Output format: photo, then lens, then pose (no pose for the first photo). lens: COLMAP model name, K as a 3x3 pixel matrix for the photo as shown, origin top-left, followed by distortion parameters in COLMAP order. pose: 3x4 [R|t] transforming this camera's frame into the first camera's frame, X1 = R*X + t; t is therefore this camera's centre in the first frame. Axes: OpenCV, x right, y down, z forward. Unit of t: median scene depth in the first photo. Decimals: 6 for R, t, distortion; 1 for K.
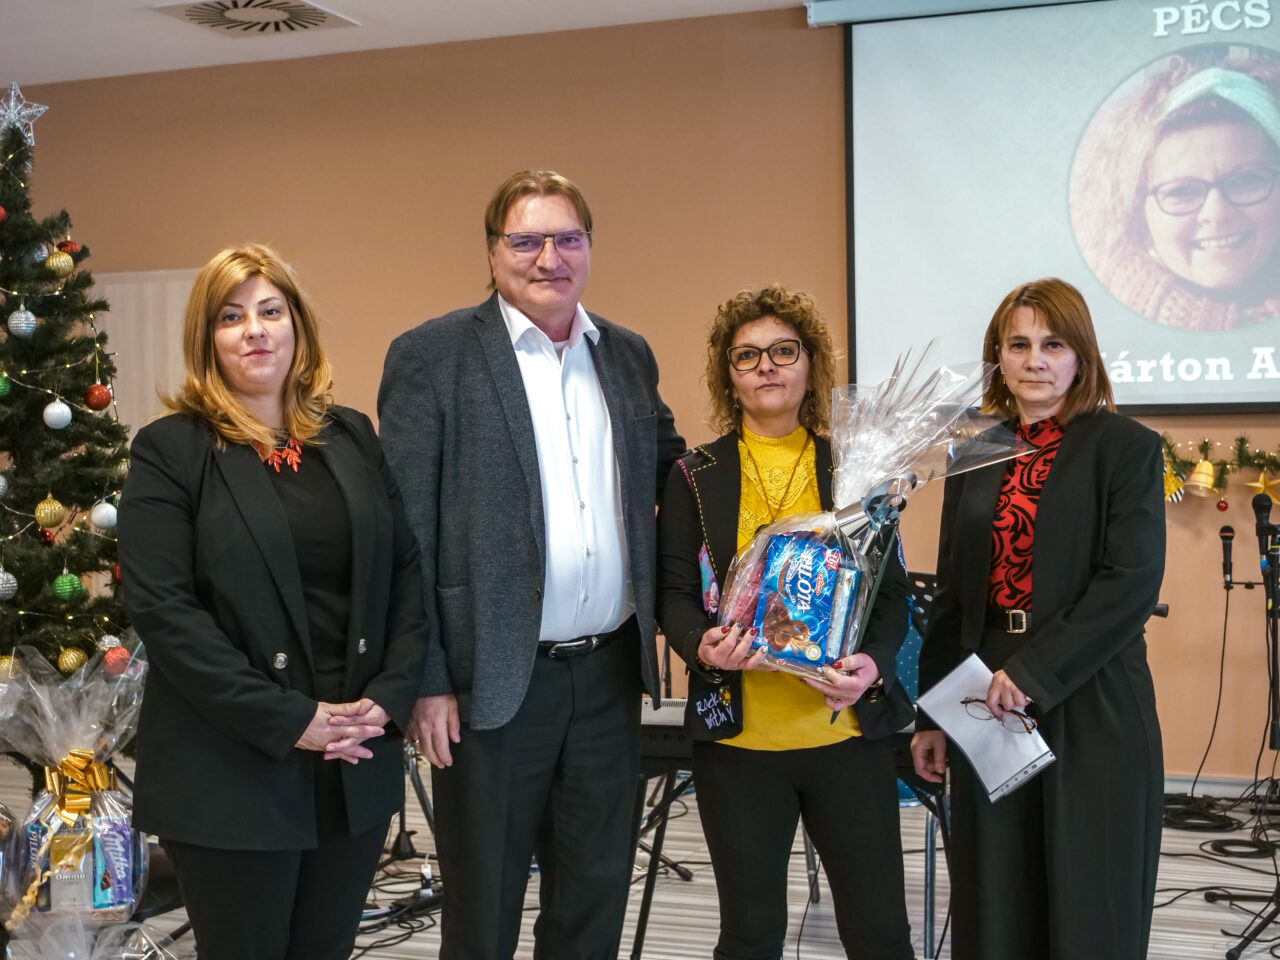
lens RADIAL K [[1840.1, 0, 636.7], [0, 1840.1, 477.5], [0, 0, 1]] dist [0.021848, 0.000000]
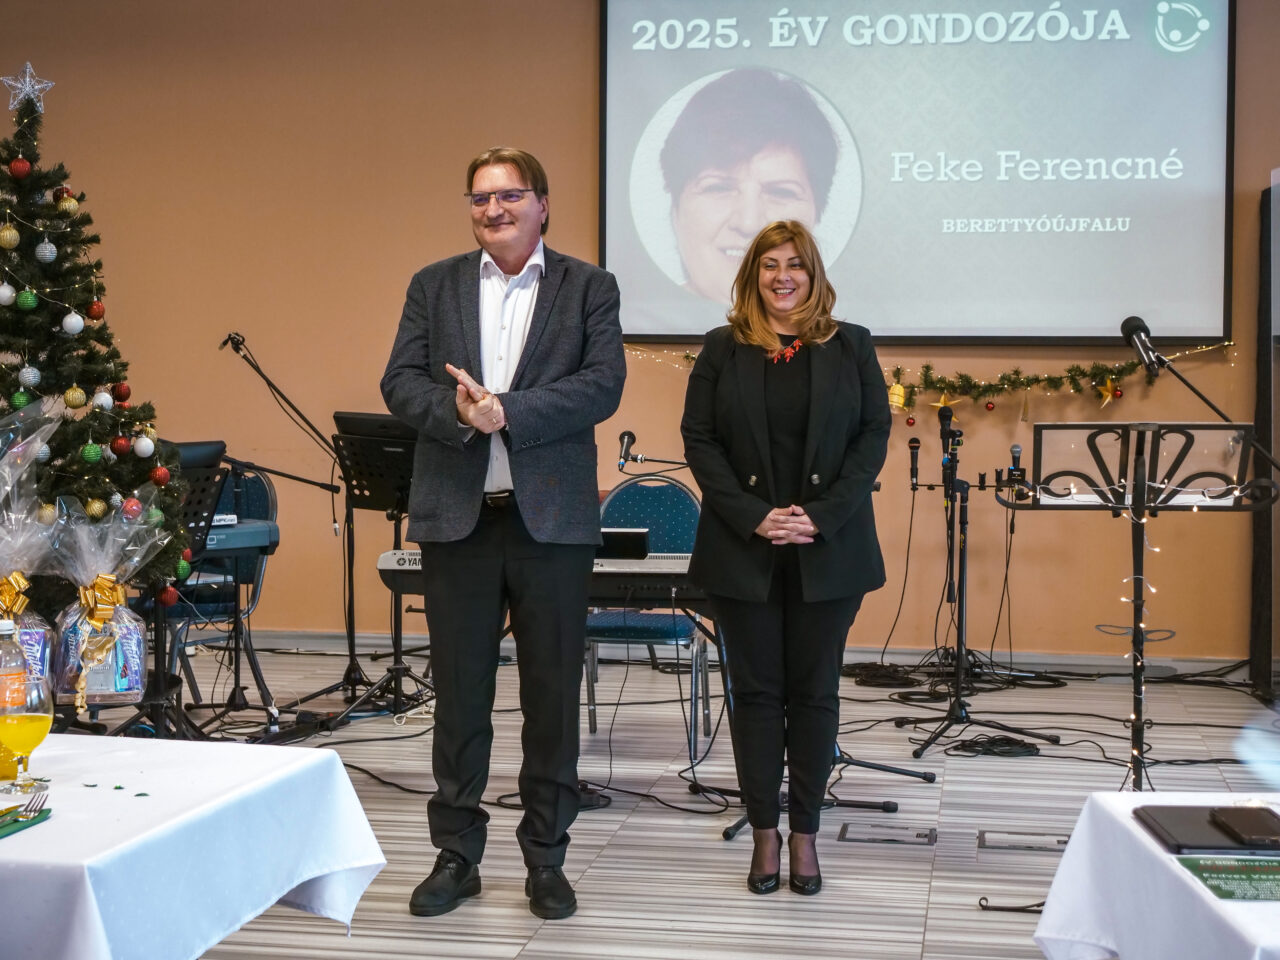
lens RADIAL K [[2169.8, 0, 641.5], [0, 2169.8, 481.2], [0, 0, 1]] dist [0.041673, 0.000000]
pose [[0.980715, 0.010569, 0.195159, -0.169032], [-0.016624, 0.999429, 0.029415, 0.019913], [-0.194737, -0.032092, 0.980330, -0.460026]]
